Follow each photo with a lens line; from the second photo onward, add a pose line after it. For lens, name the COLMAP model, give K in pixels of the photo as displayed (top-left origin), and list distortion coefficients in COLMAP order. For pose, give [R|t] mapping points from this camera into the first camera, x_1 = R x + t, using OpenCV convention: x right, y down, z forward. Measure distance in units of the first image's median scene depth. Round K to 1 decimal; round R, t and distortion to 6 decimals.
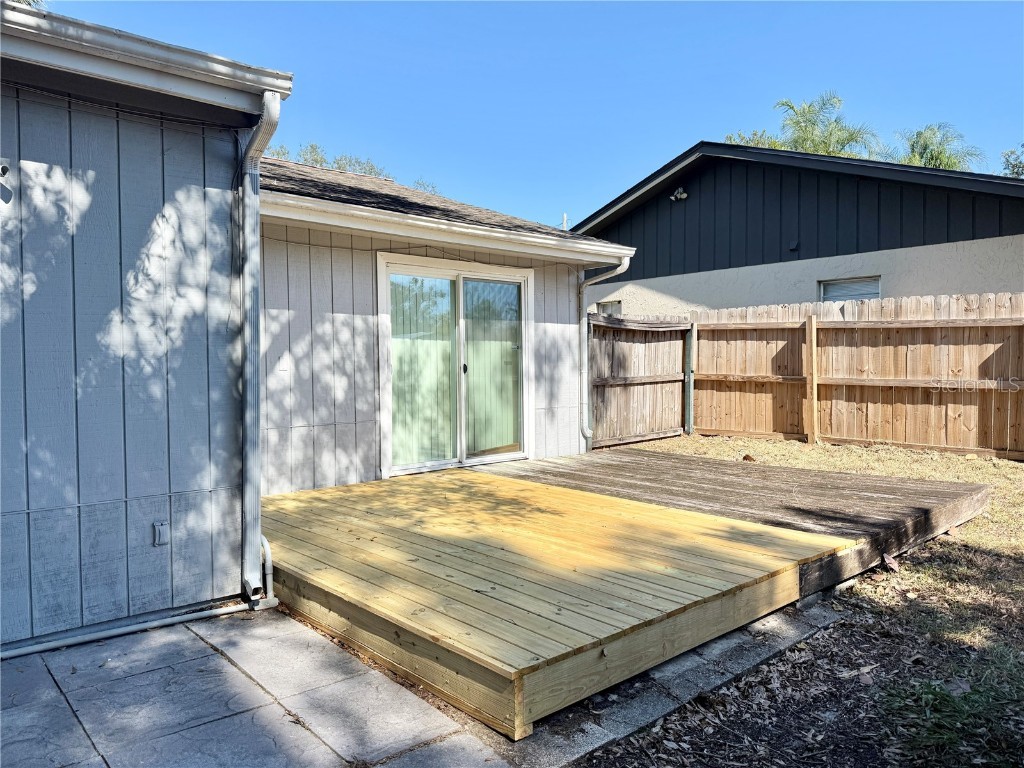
lens RADIAL K [[724.1, 0, 512.0], [0, 724.1, 384.0], [0, 0, 1]] dist [-0.000970, -0.000474]
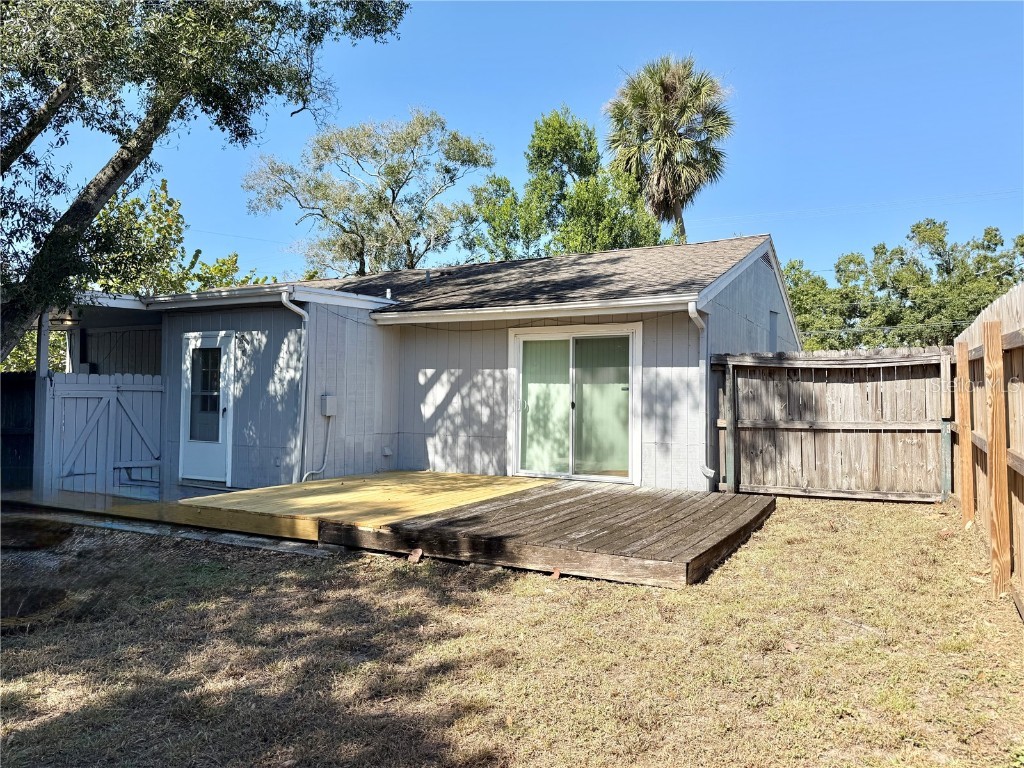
lens RADIAL K [[761.8, 0, 511.6], [0, 761.8, 370.8], [0, 0, 1]] dist [0.312965, 0.000064]
pose [[0.319254, -0.028012, -0.947255, 1.400924], [-0.040463, 0.998249, -0.043157, -0.020658], [0.946805, 0.052107, 0.317561, 0.491511]]
